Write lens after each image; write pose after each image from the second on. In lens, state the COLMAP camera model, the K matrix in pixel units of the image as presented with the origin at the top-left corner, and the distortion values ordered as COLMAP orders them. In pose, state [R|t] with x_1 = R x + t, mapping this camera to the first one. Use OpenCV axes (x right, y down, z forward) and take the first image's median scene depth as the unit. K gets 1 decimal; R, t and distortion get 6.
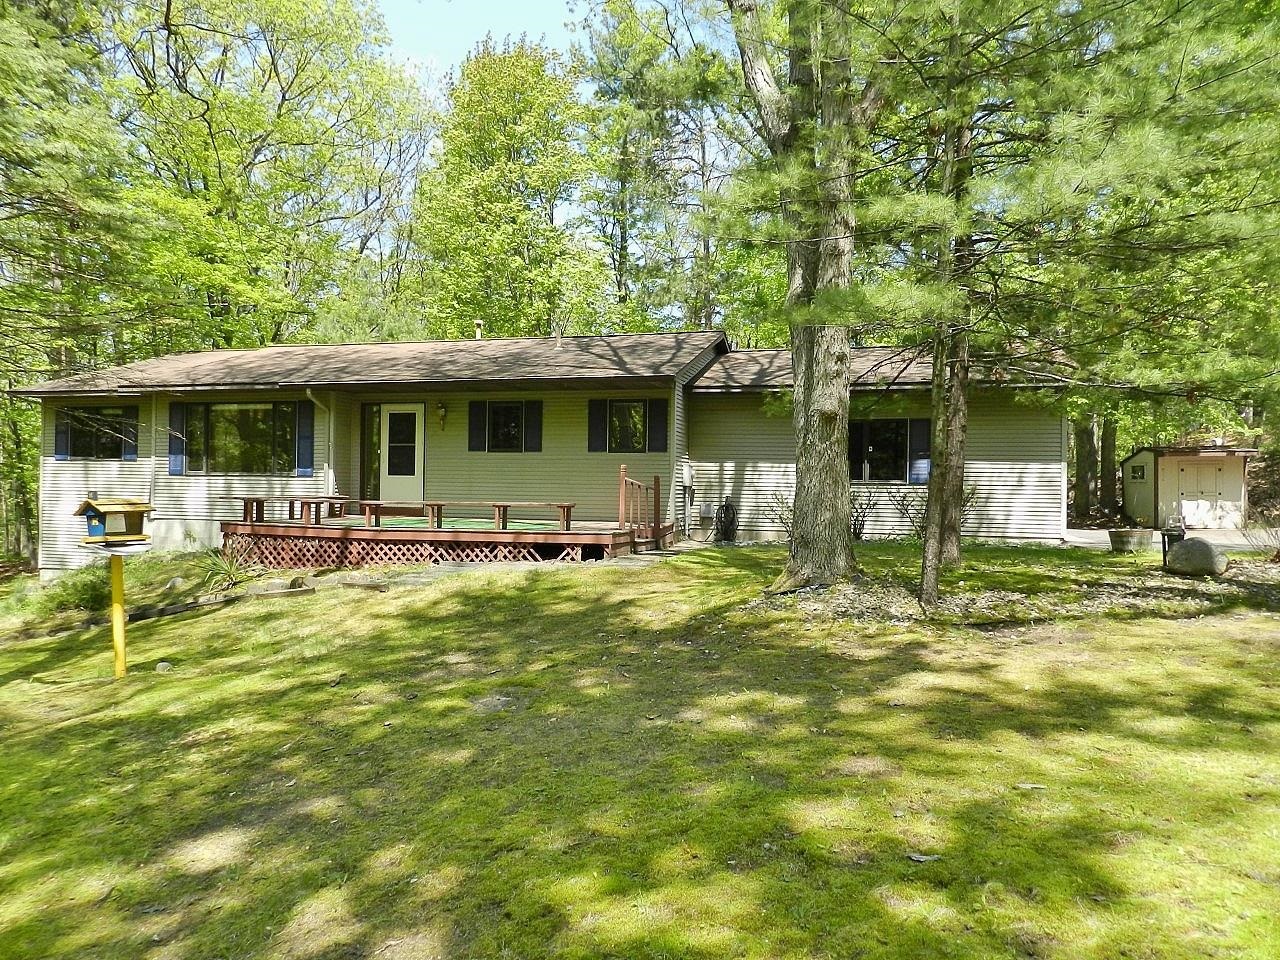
lens RADIAL K [[867.8, 0, 642.8], [0, 867.8, 462.6], [0, 0, 1]] dist [0.004278, 0.002039]
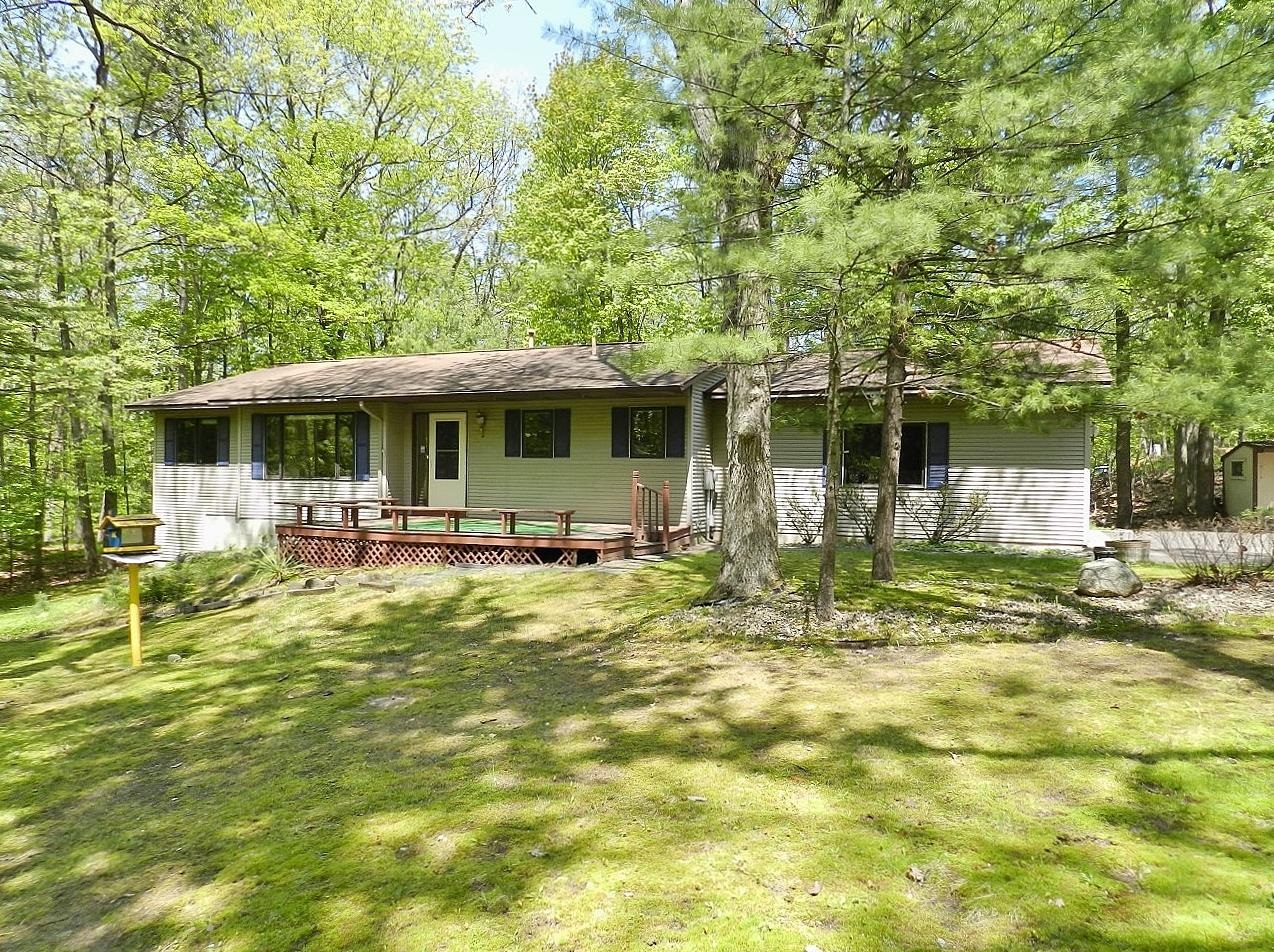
lens RADIAL K [[861.5, 0, 637.0], [0, 861.5, 476.0], [0, 0, 1]] dist [0.001991, -0.000208]
pose [[0.987497, -0.003430, -0.157601, 0.132606], [0.007835, 0.999596, 0.027336, -0.018468], [0.157443, -0.028229, 0.987124, -0.018132]]
